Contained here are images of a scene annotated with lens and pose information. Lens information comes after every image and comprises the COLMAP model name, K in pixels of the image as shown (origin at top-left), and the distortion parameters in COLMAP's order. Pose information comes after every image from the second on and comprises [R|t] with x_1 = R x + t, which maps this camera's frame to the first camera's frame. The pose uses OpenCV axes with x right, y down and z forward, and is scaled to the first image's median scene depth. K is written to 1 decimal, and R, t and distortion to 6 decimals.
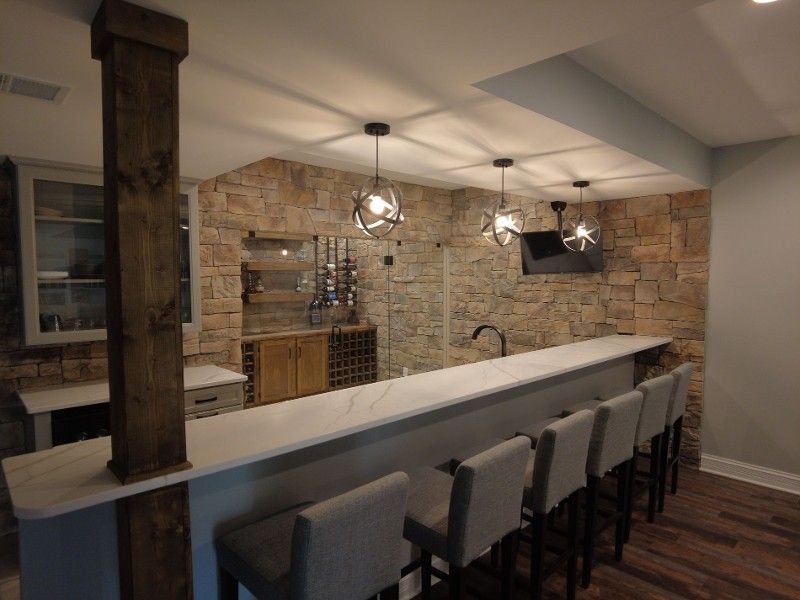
lens RADIAL K [[496.8, 0, 398.9], [0, 496.8, 306.8], [0, 0, 1]] dist [-0.033984, 0.007683]
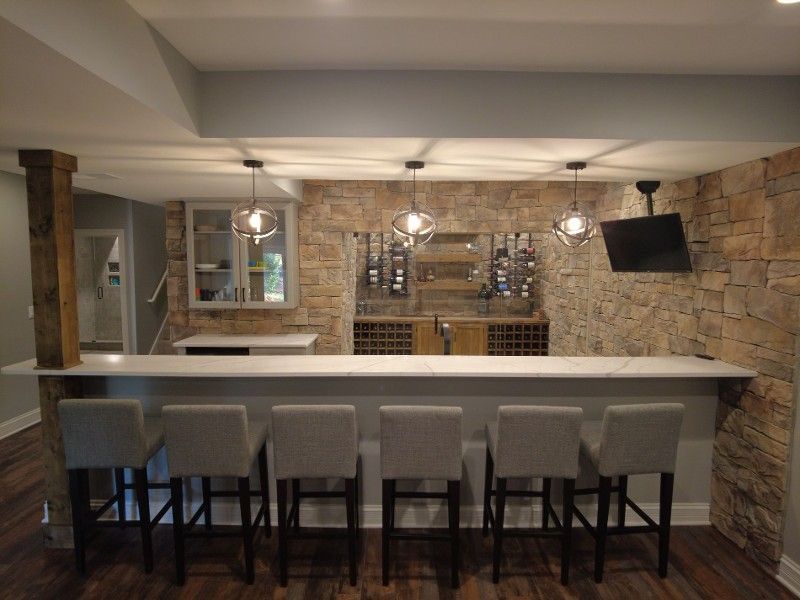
lens RADIAL K [[496.8, 0, 394.5], [0, 496.8, 299.0], [0, 0, 1]] dist [-0.033984, 0.007683]
pose [[0.718176, 0.062660, -0.693035, 0.562318], [-0.050912, 0.998000, 0.037475, -0.031461], [0.693997, 0.008370, 0.719930, 0.144322]]
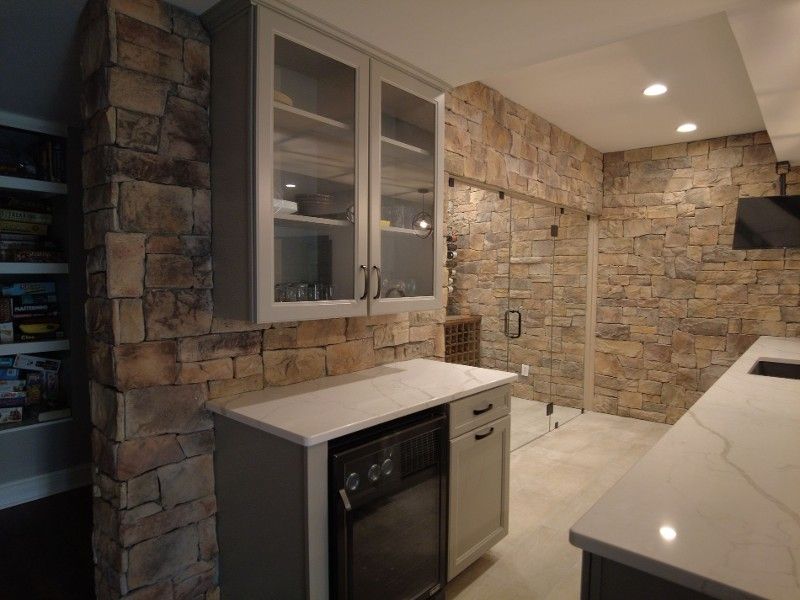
lens RADIAL K [[496.8, 0, 399.8], [0, 496.8, 308.9], [0, 0, 1]] dist [-0.033984, 0.007683]
pose [[0.993814, 0.004293, 0.110975, -0.390710], [-0.004432, 0.999990, 0.001010, 0.036096], [-0.110969, -0.001495, 0.993823, 0.238964]]
